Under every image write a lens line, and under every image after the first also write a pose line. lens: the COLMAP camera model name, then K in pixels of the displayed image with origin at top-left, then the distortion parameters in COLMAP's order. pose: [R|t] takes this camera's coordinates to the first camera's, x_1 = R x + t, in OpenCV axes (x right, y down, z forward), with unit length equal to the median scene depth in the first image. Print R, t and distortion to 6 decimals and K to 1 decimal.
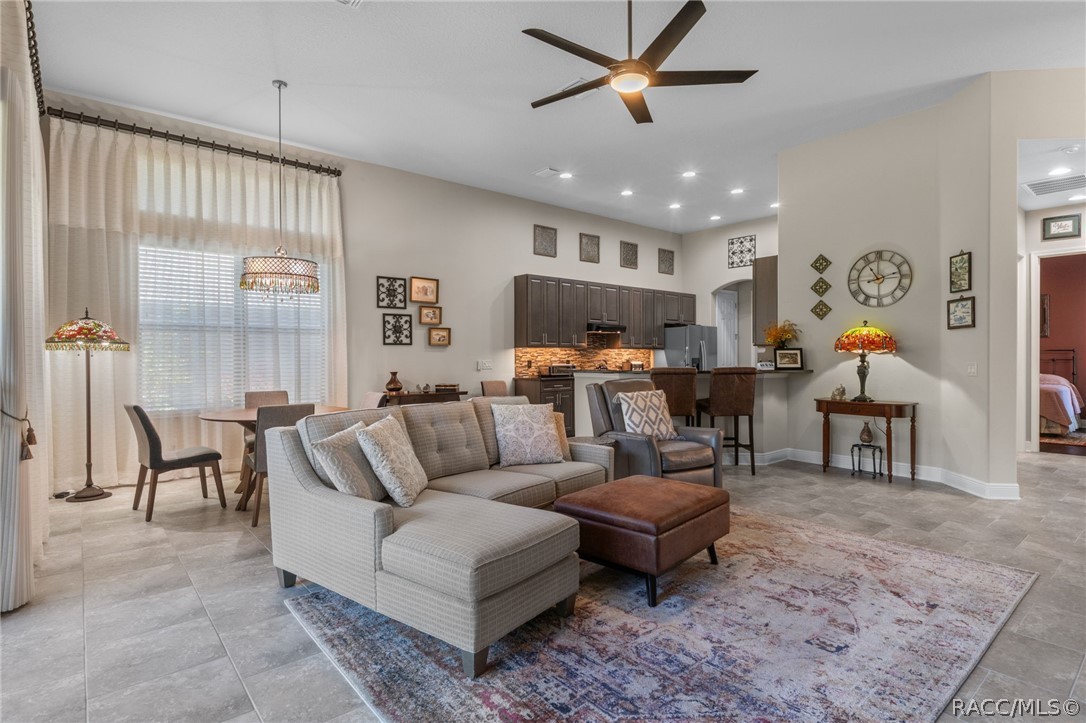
lens RADIAL K [[558.3, 0, 543.0], [0, 558.3, 359.0], [0, 0, 1]] dist [-0.001708, -0.000583]
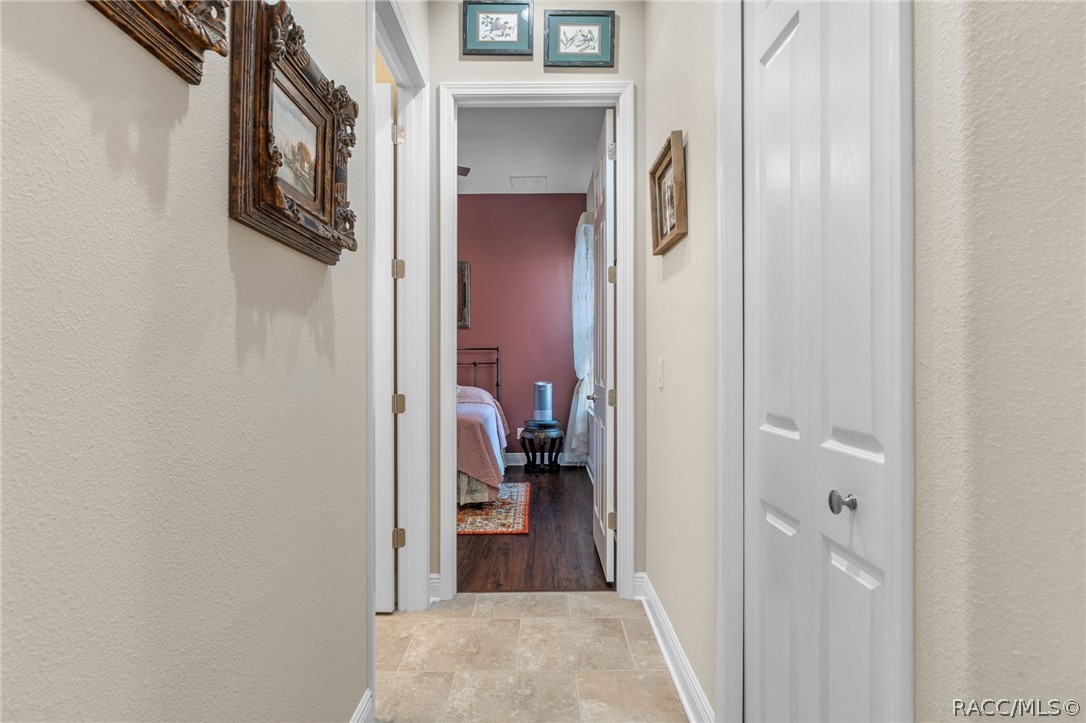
lens RADIAL K [[558.3, 0, 543.0], [0, 558.3, 359.0], [0, 0, 1]] dist [-0.001708, -0.000583]
pose [[0.640517, 0.004110, 0.767933, 0.503121], [0.002778, 0.999967, -0.007668, 0.001436], [-0.767939, 0.007045, 0.640484, 0.561735]]
